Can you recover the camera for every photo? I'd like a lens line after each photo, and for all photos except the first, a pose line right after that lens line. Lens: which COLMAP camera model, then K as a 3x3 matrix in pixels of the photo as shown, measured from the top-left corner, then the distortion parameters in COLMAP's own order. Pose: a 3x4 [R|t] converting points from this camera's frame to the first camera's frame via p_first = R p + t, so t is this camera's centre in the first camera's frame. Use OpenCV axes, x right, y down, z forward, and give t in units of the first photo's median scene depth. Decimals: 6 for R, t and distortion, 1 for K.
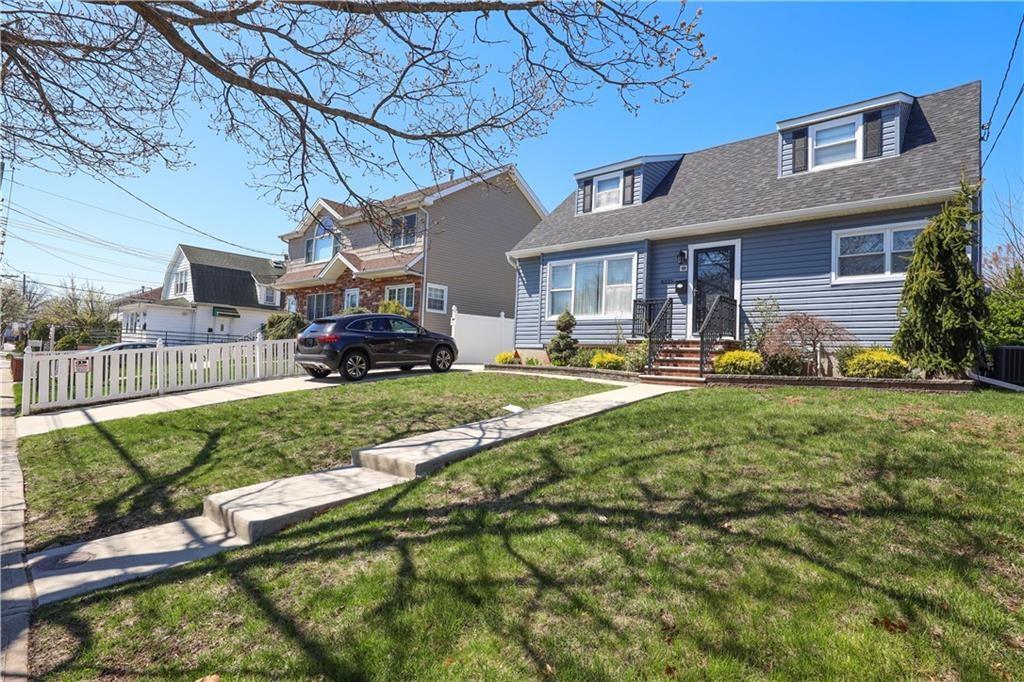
lens RADIAL K [[514.1, 0, 512.0], [0, 514.1, 341.0], [0, 0, 1]] dist [-0.000787, -0.000136]
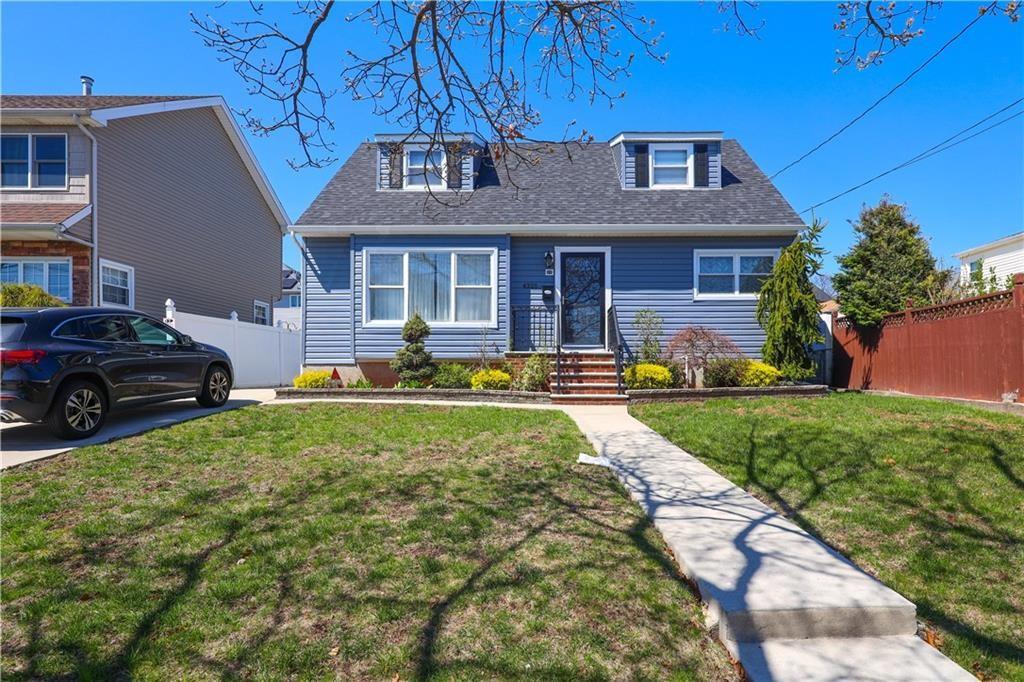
lens RADIAL K [[537.6, 0, 530.3], [0, 537.6, 379.8], [0, 0, 1]] dist [0.001506, -0.000290]
pose [[0.761351, -0.040907, 0.647048, -0.308675], [0.004459, 0.998314, 0.057867, -0.009147], [-0.648324, -0.041172, 0.760250, 0.306283]]
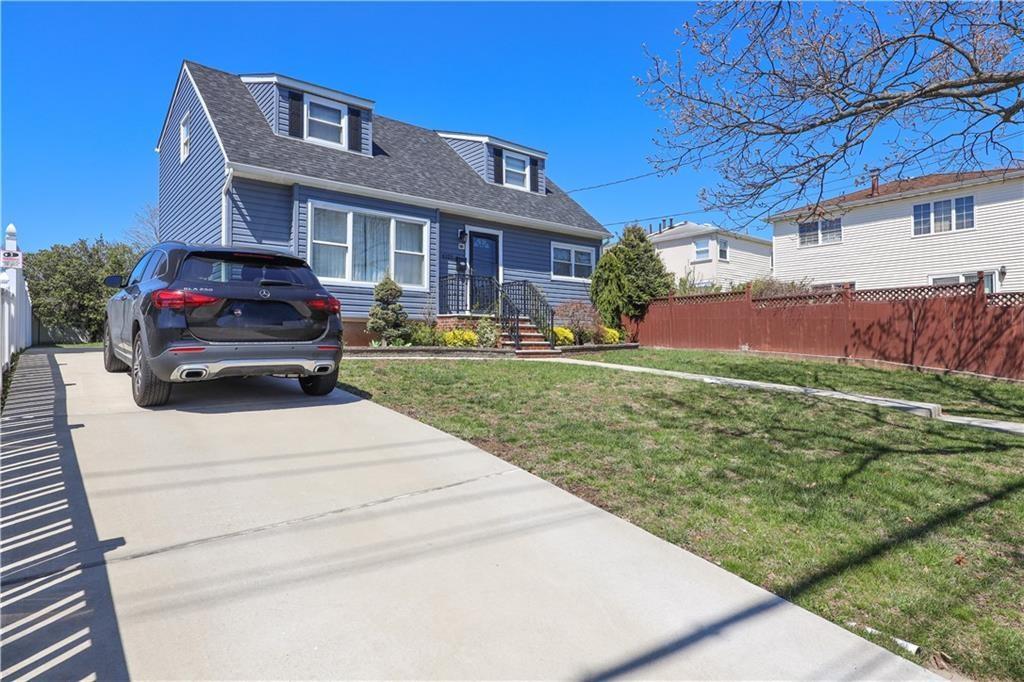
lens RADIAL K [[579.5, 0, 508.8], [0, 579.5, 349.7], [0, 0, 1]] dist [-0.001553, -0.001002]
pose [[0.146102, -0.050046, 0.988003, -0.828766], [-0.031369, 0.997983, 0.055190, -0.001331], [-0.988772, -0.039056, 0.144237, 0.737844]]
